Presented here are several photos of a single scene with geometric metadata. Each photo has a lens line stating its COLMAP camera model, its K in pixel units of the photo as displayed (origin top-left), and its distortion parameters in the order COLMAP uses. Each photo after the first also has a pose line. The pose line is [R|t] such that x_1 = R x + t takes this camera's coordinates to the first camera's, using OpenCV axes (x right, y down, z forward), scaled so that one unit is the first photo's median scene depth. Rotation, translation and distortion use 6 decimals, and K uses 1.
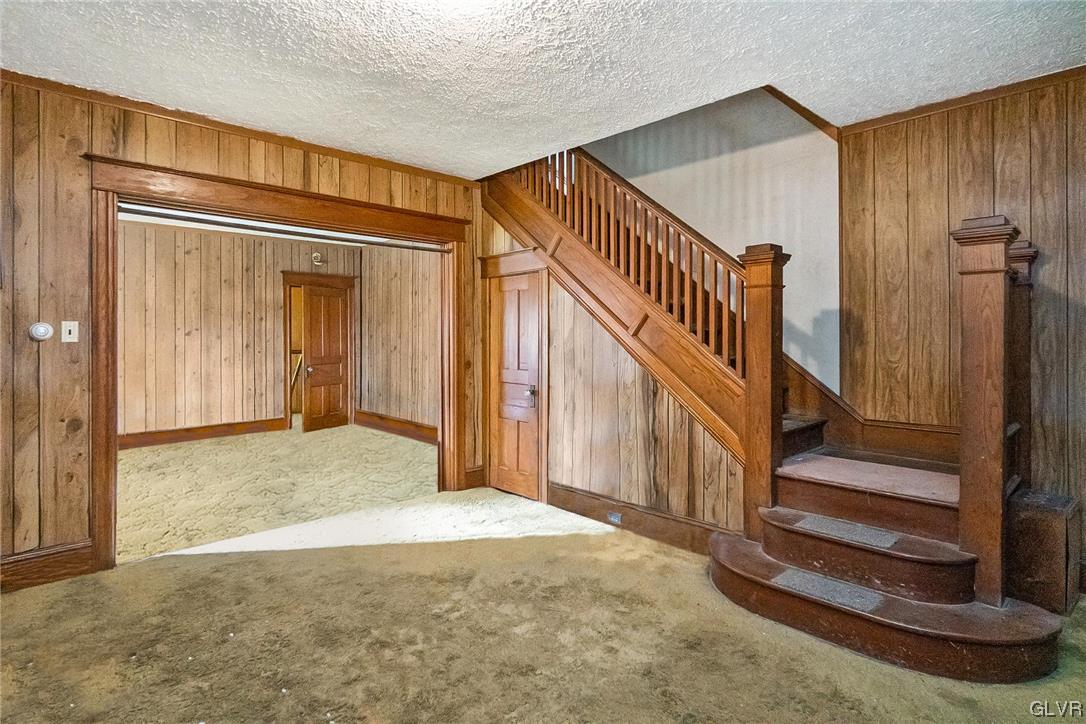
lens RADIAL K [[567.8, 0, 547.0], [0, 567.8, 336.5], [0, 0, 1]] dist [0.001763, 0.000310]
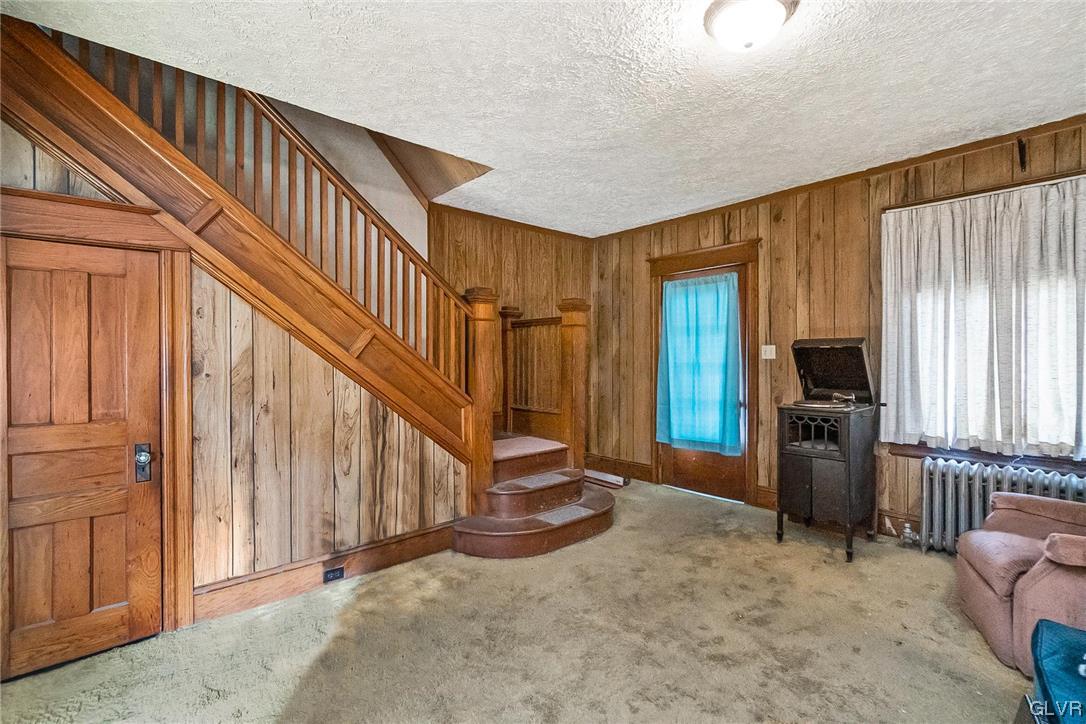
lens RADIAL K [[485.5, 0, 543.7], [0, 485.5, 353.9], [0, 0, 1]] dist [-0.000969, 0.000163]
pose [[0.045816, 0.001614, 0.998949, -0.615148], [-0.001241, 0.999998, -0.001558, -0.008161], [-0.998949, -0.001168, 0.045818, 0.686183]]
